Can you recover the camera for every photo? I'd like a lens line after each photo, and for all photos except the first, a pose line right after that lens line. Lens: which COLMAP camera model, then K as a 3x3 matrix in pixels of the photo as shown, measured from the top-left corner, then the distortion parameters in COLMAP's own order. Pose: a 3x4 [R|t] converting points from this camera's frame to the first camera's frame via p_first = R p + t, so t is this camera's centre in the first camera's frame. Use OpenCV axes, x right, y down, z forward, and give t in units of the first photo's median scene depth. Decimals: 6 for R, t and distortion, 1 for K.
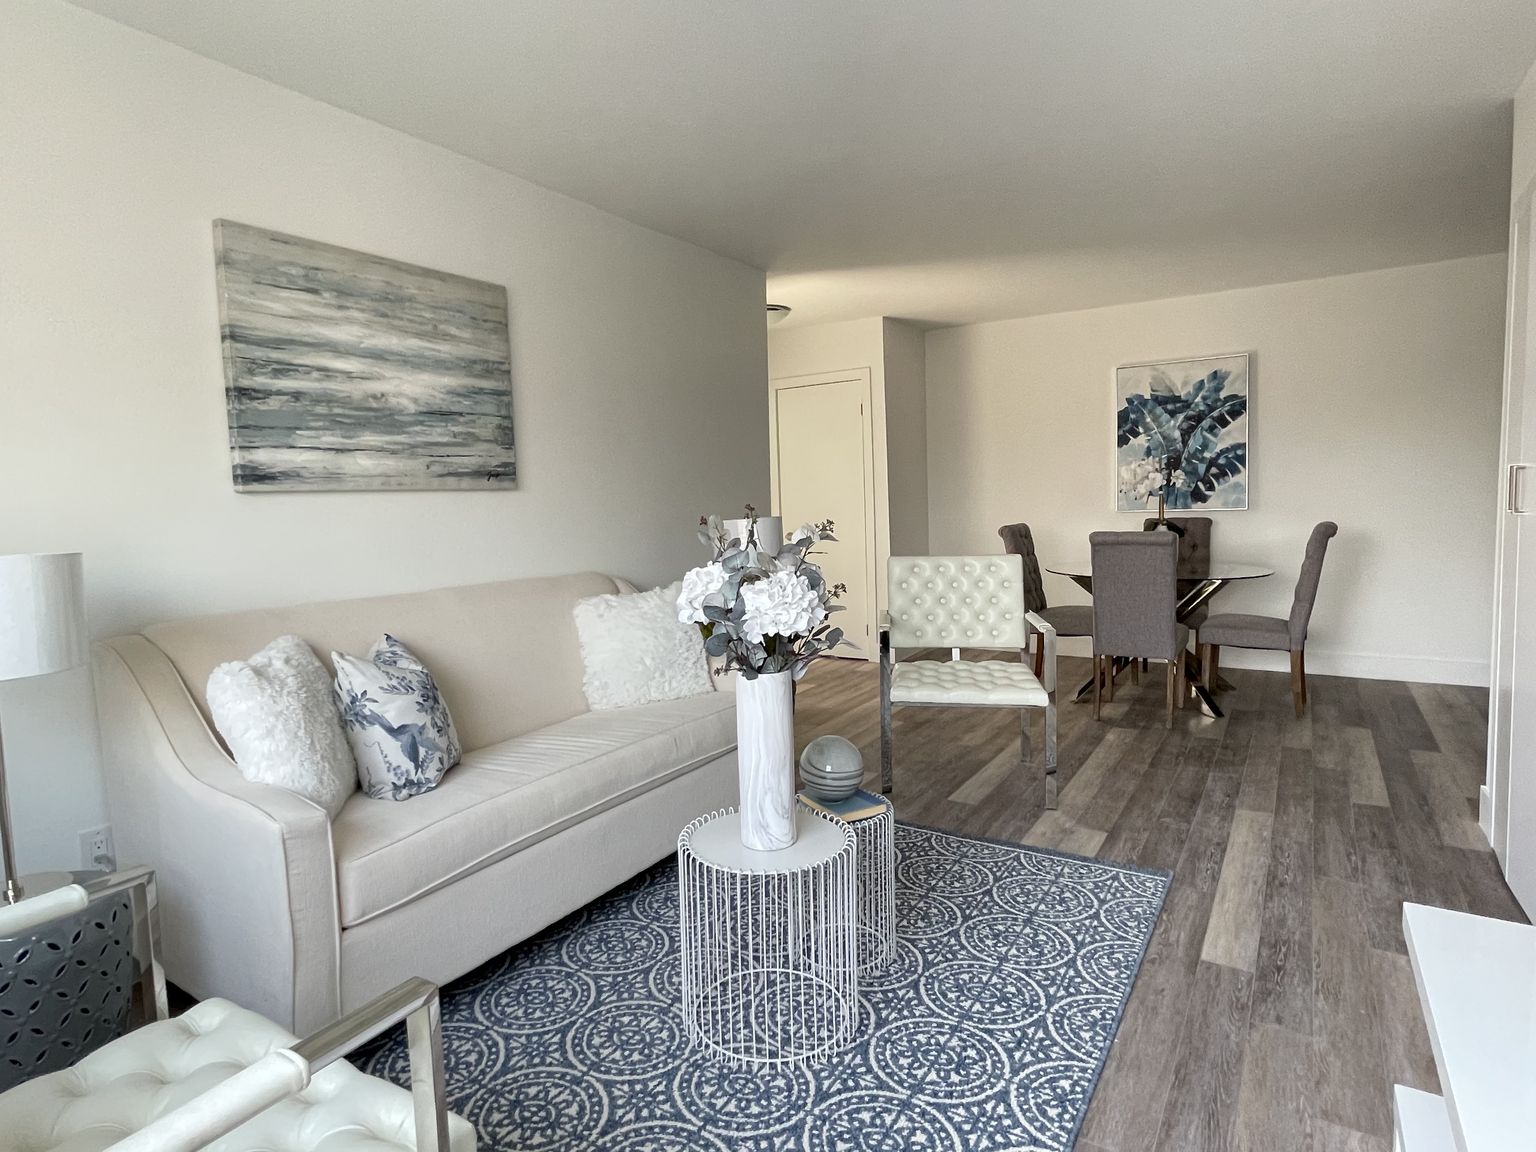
lens RADIAL K [[854.2, 0, 768.0], [0, 854.2, 576.0], [0, 0, 1]] dist [0.001723, 0.001283]
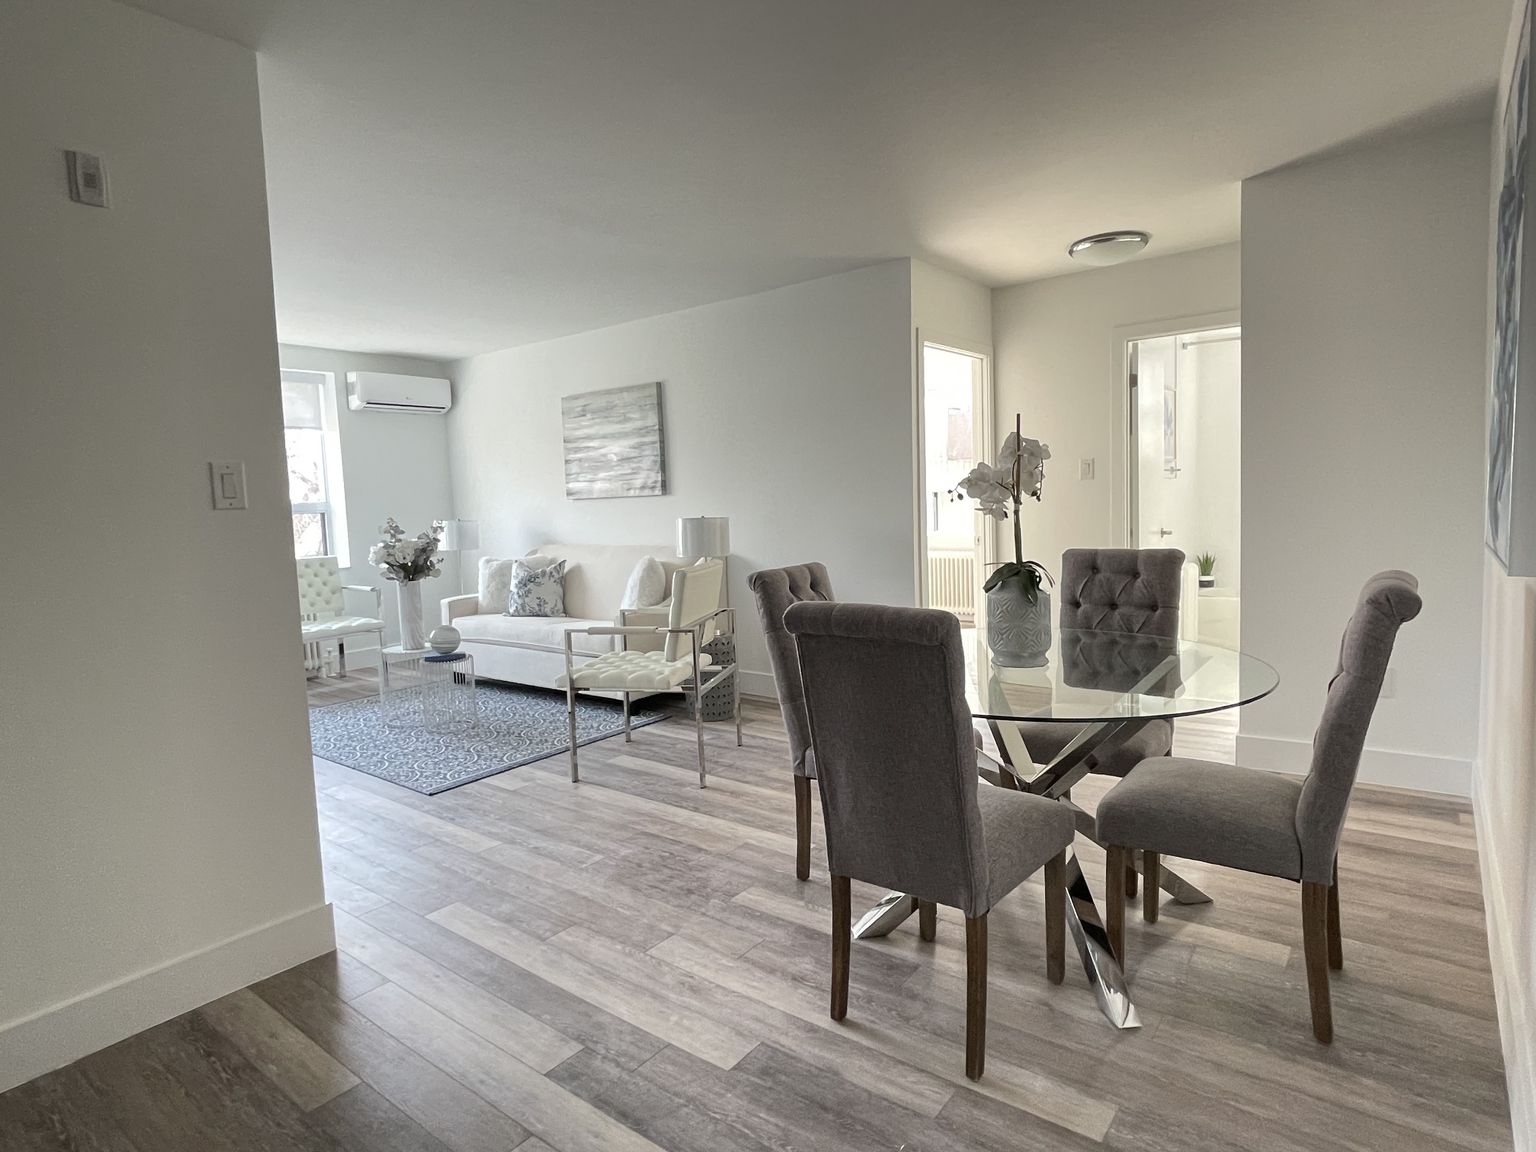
lens RADIAL K [[854.2, 0, 768.0], [0, 854.2, 576.0], [0, 0, 1]] dist [0.001723, 0.001283]
pose [[-0.091575, 0.127386, -0.987617, 1.469093], [-0.050106, 0.989938, 0.132331, -0.181186], [0.994537, 0.061604, -0.084271, 1.377686]]
